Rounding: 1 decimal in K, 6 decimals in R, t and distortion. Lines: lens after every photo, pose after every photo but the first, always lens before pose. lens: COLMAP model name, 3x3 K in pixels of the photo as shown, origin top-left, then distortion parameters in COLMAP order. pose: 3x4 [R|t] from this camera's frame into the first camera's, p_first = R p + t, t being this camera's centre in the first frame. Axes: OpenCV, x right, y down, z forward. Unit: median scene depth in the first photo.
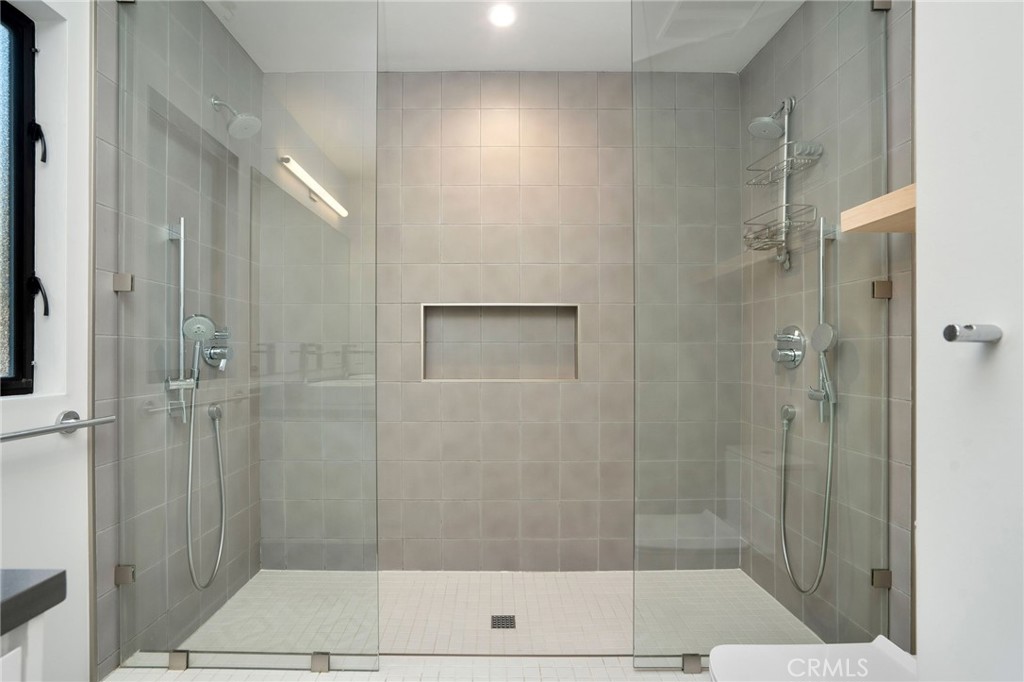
lens RADIAL K [[491.1, 0, 510.3], [0, 491.1, 356.1], [0, 0, 1]] dist [-0.054061, 0.020529]
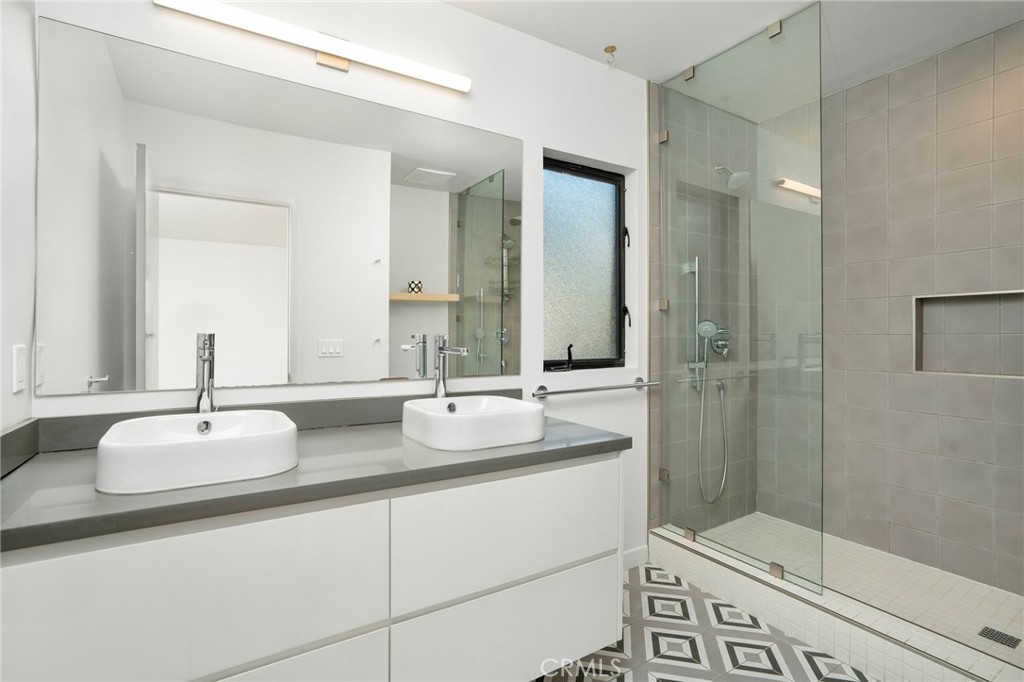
lens RADIAL K [[484.2, 0, 509.2], [0, 484.2, 335.9], [0, 0, 1]] dist [0.001606, 0.000247]
pose [[0.528117, -0.000573, -0.849171, 0.318294], [0.001585, 0.999999, 0.000311, -0.036515], [0.849170, -0.001510, 0.528117, -0.333342]]
